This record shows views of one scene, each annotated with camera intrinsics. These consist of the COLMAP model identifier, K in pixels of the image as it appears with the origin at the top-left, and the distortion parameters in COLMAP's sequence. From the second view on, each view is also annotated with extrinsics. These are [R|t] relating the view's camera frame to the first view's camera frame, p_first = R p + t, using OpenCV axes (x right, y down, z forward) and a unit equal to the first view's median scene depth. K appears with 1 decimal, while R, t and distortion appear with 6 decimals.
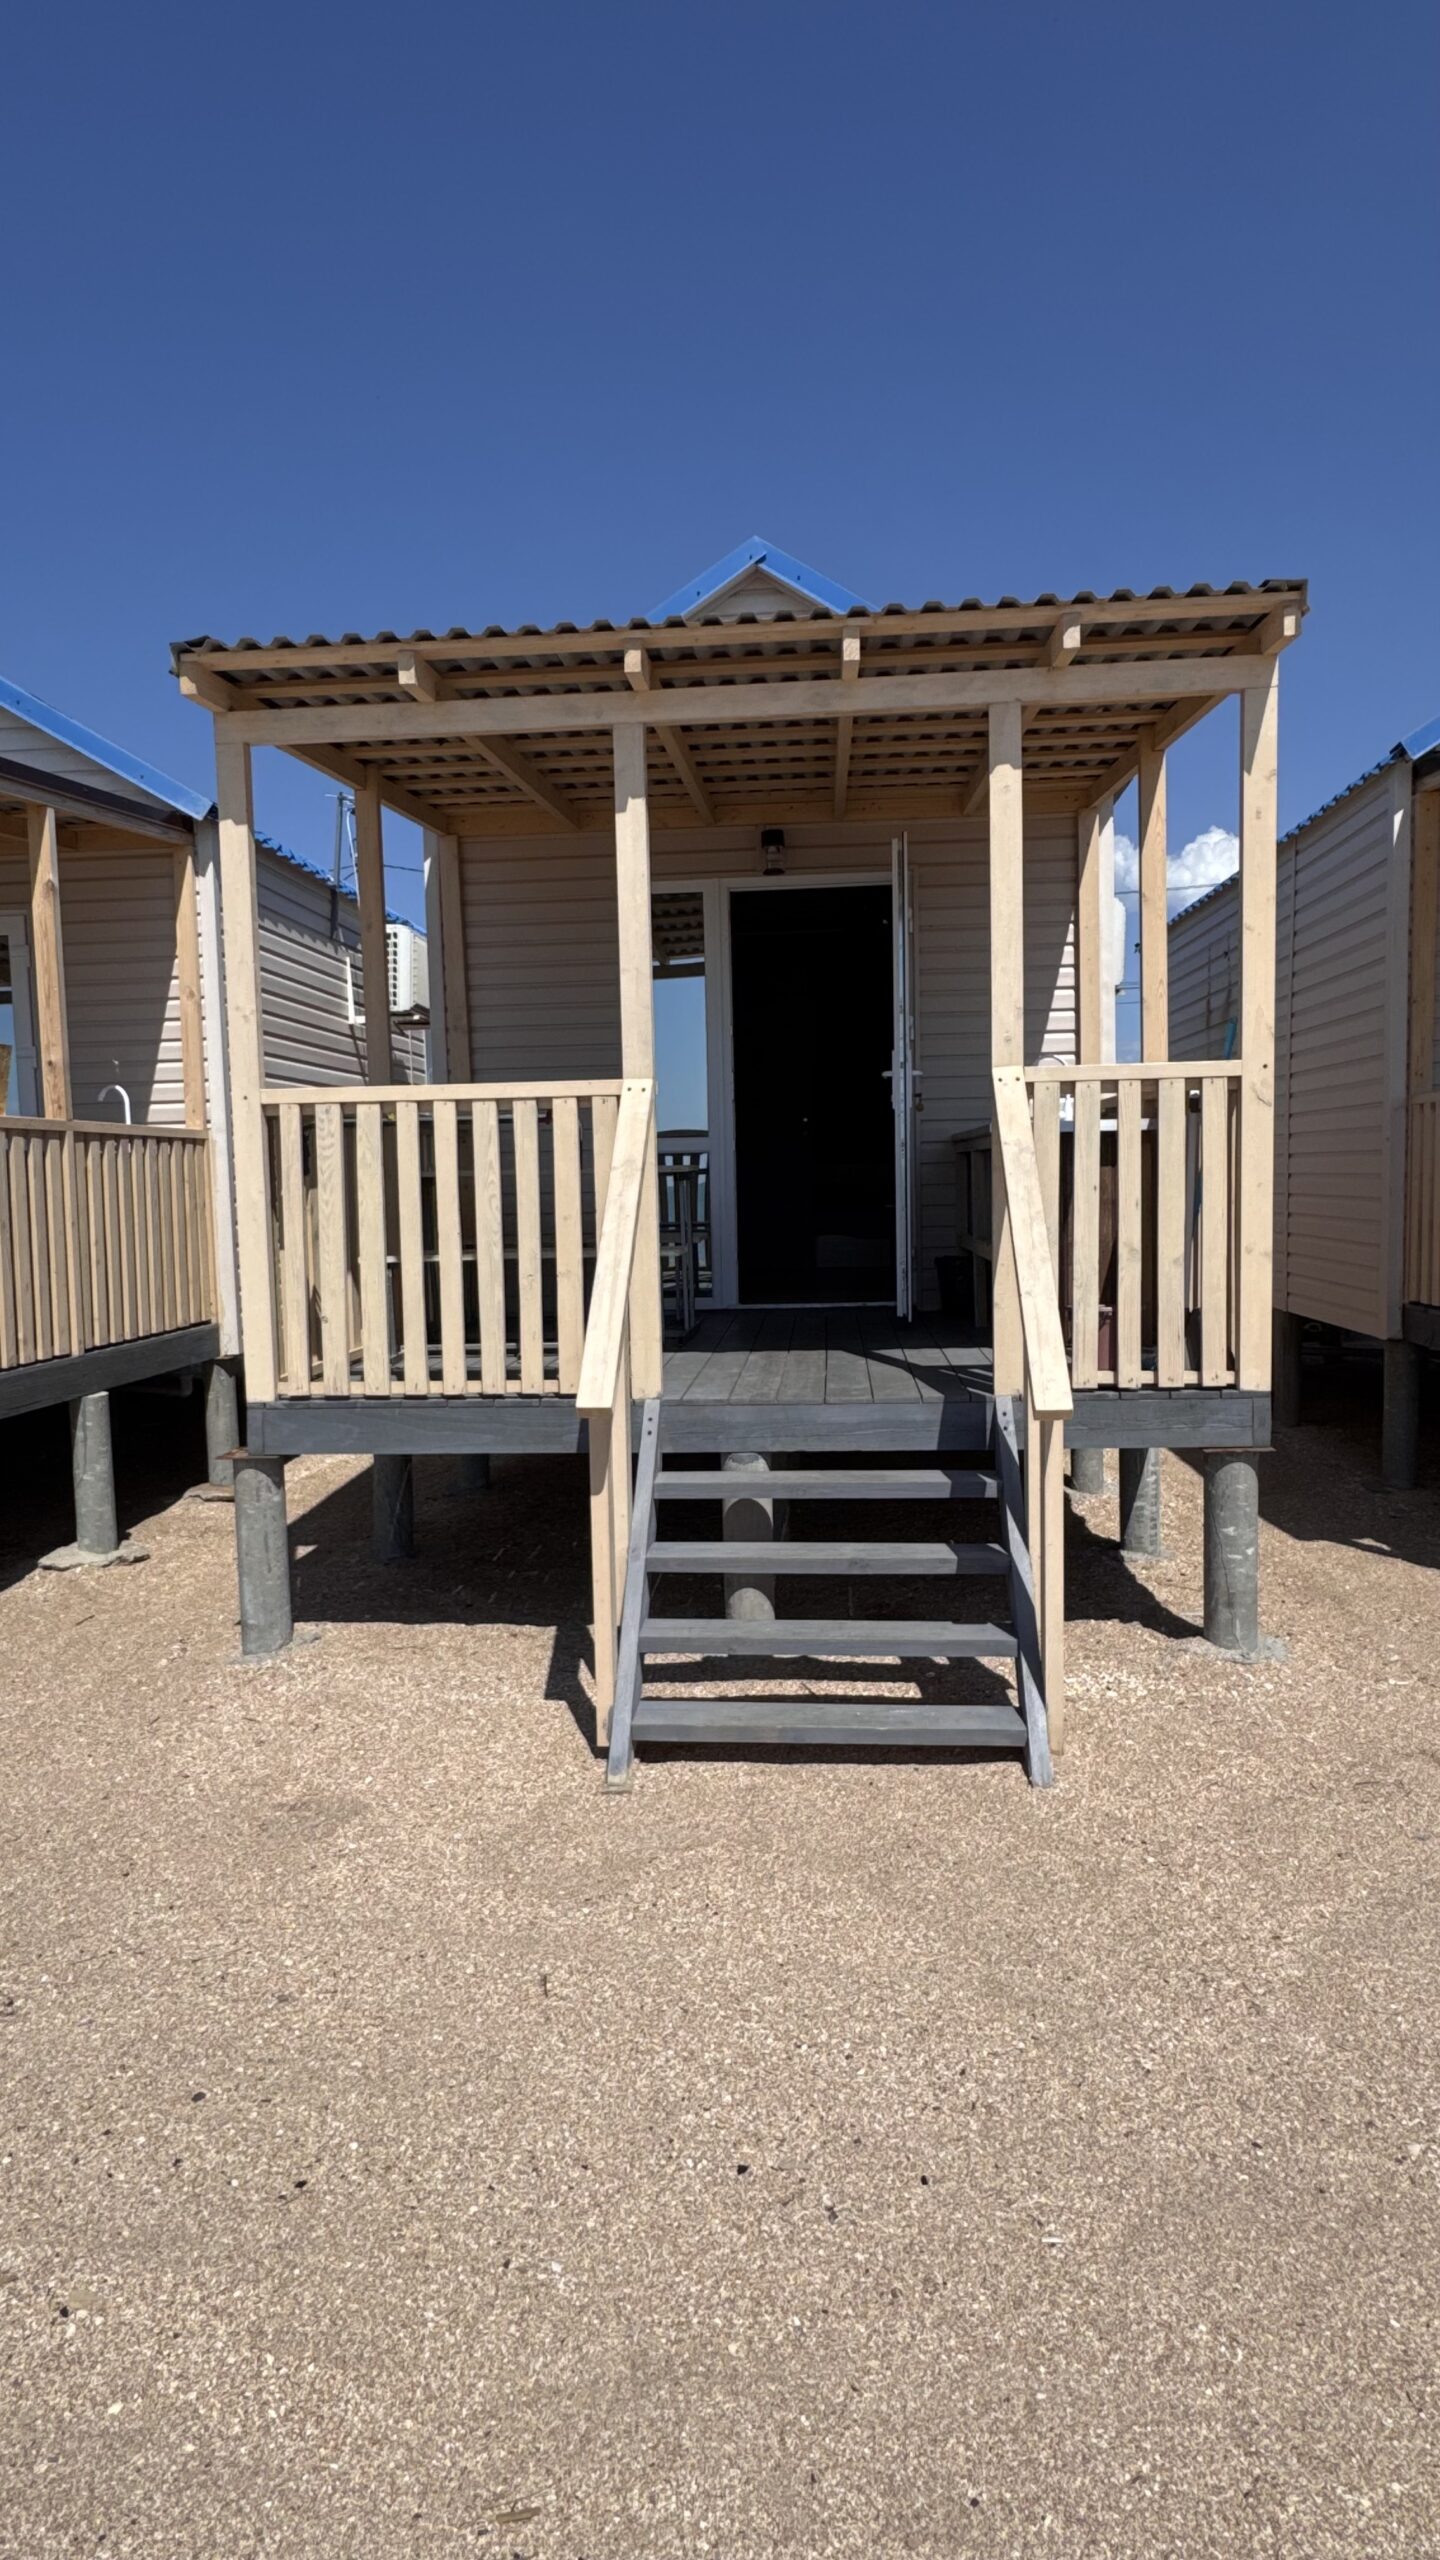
lens RADIAL K [[1391.4, 0, 730.9], [0, 1391.4, 1274.3], [0, 0, 1]] dist [-0.004442, -0.000097]
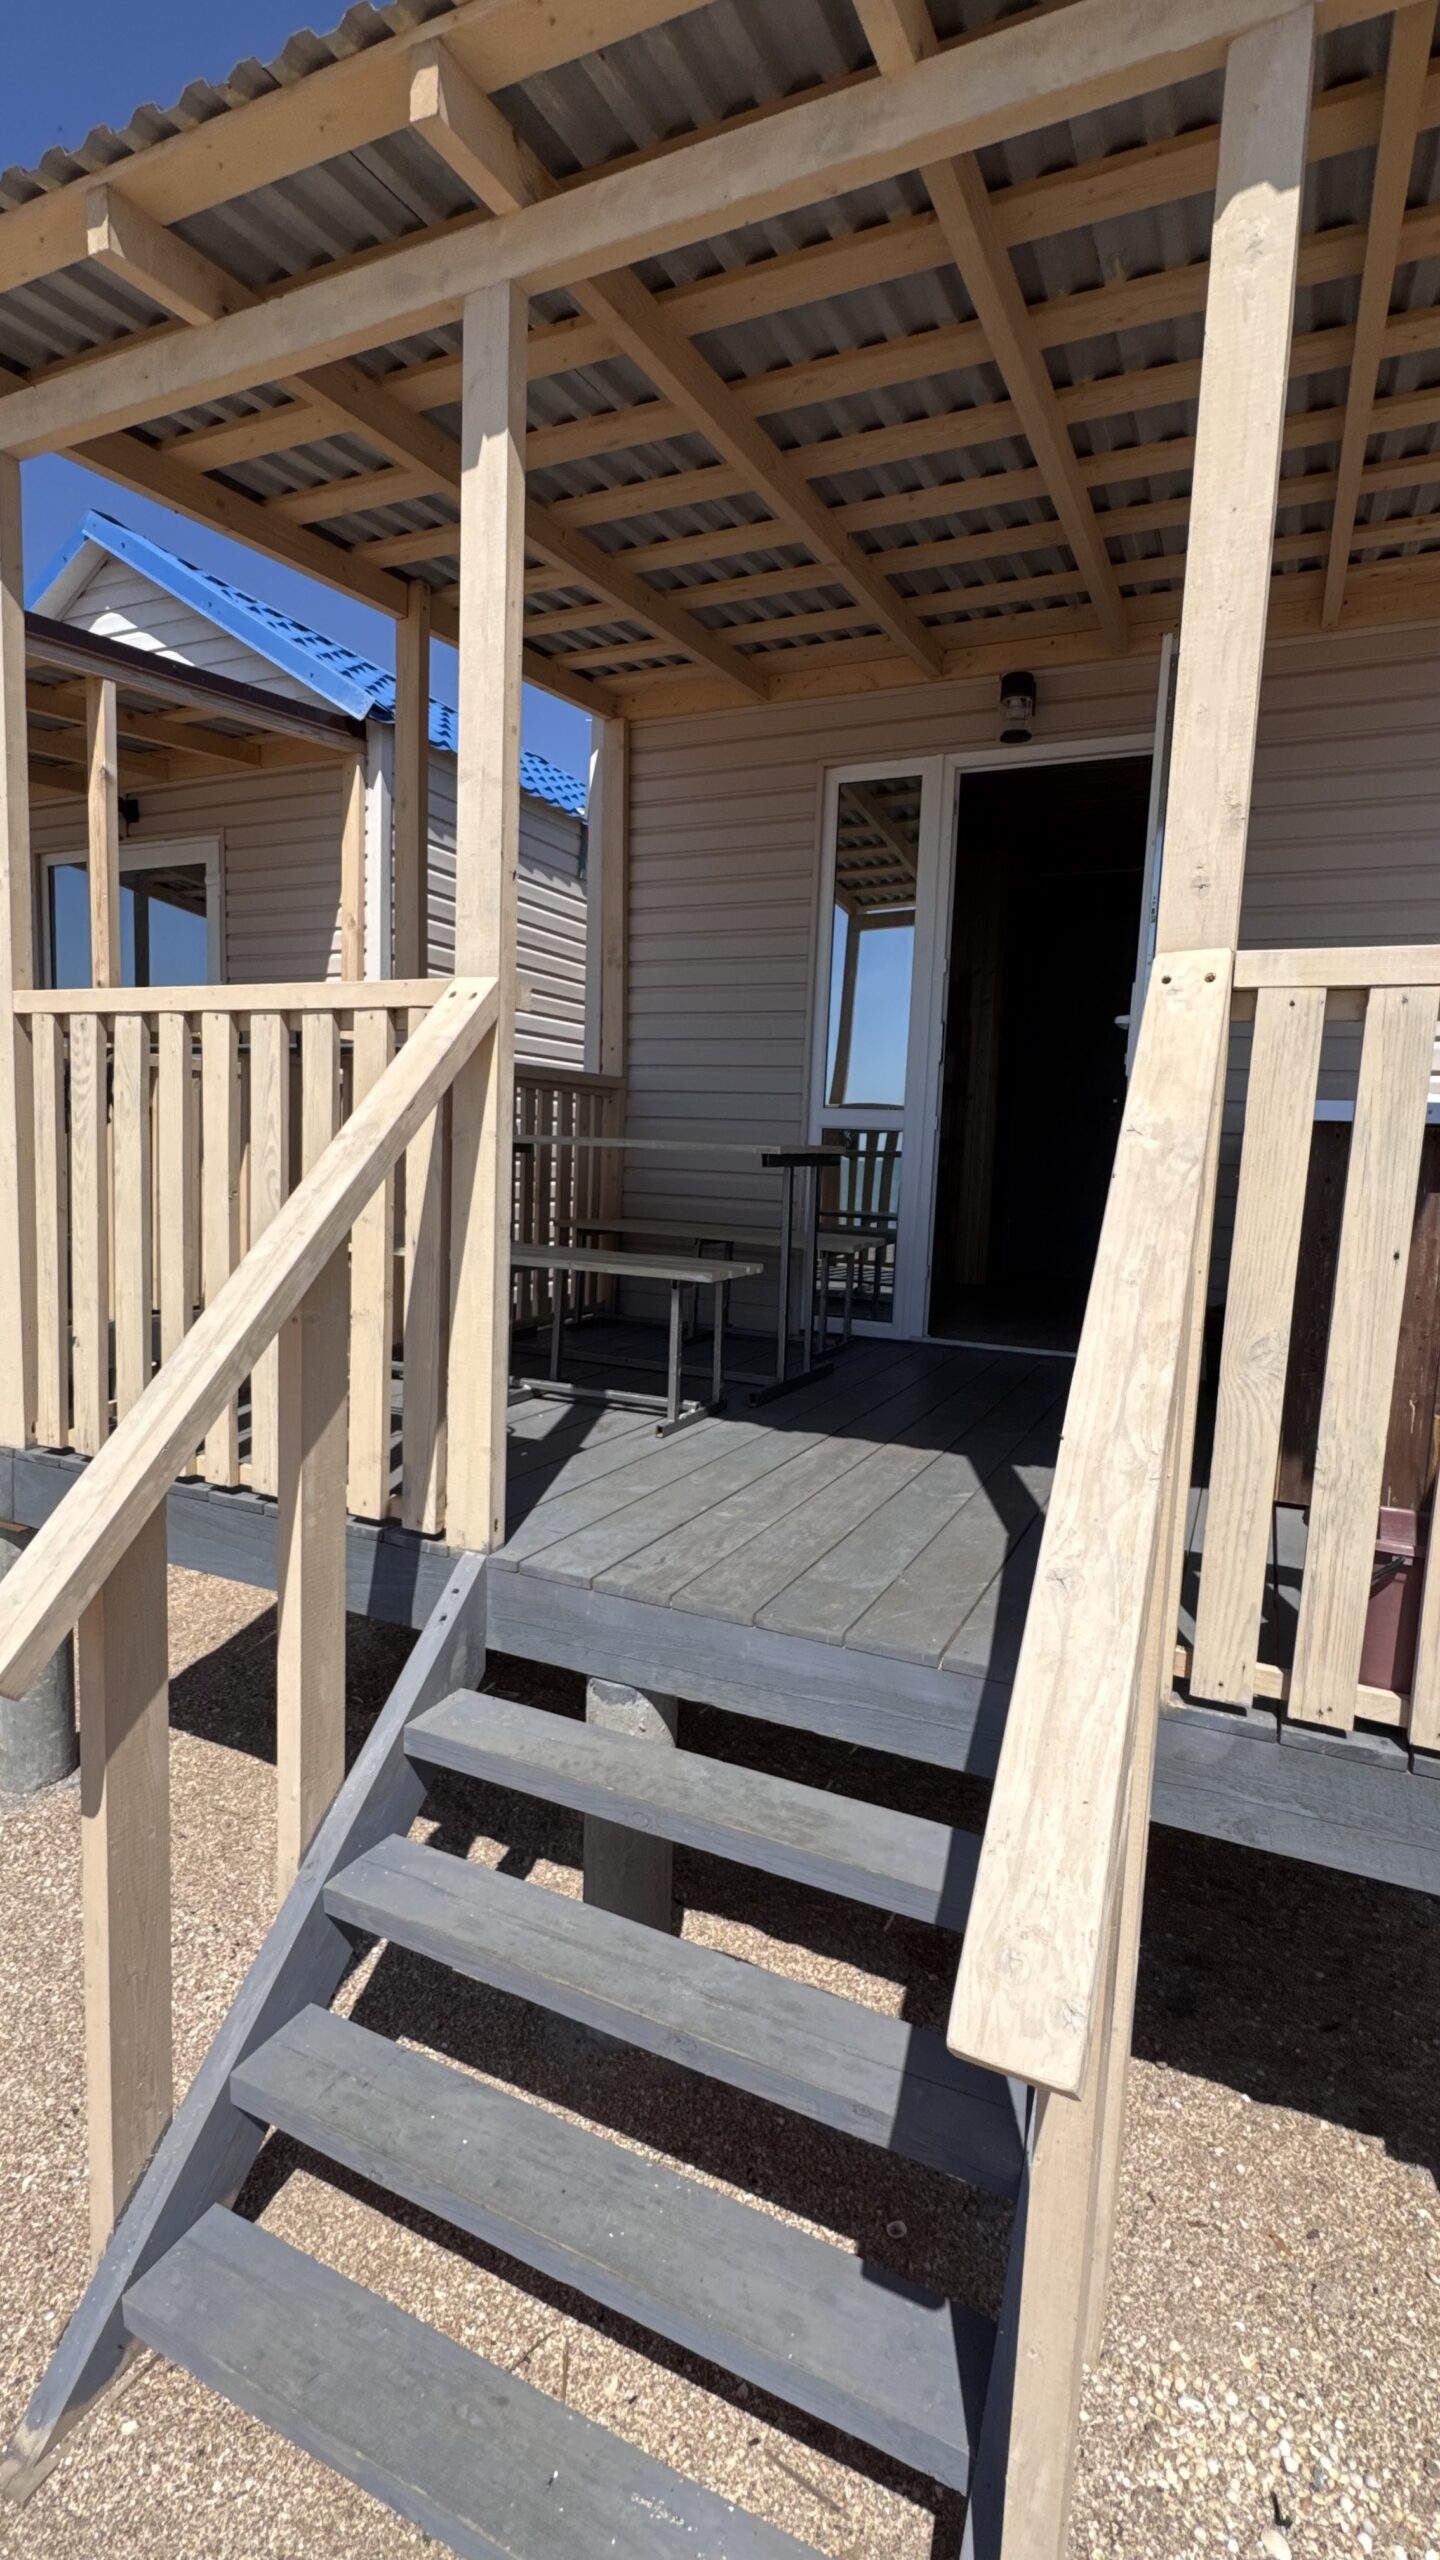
lens RADIAL K [[1211.2, 0, 695.1], [0, 1211.2, 1279.6], [0, 0, 1]] dist [-0.002142, -0.000523]
pose [[0.933236, 0.097263, -0.345848, 0.117913], [-0.084618, 0.995081, 0.051513, -0.033595], [0.349157, -0.018809, 0.936876, 0.364000]]
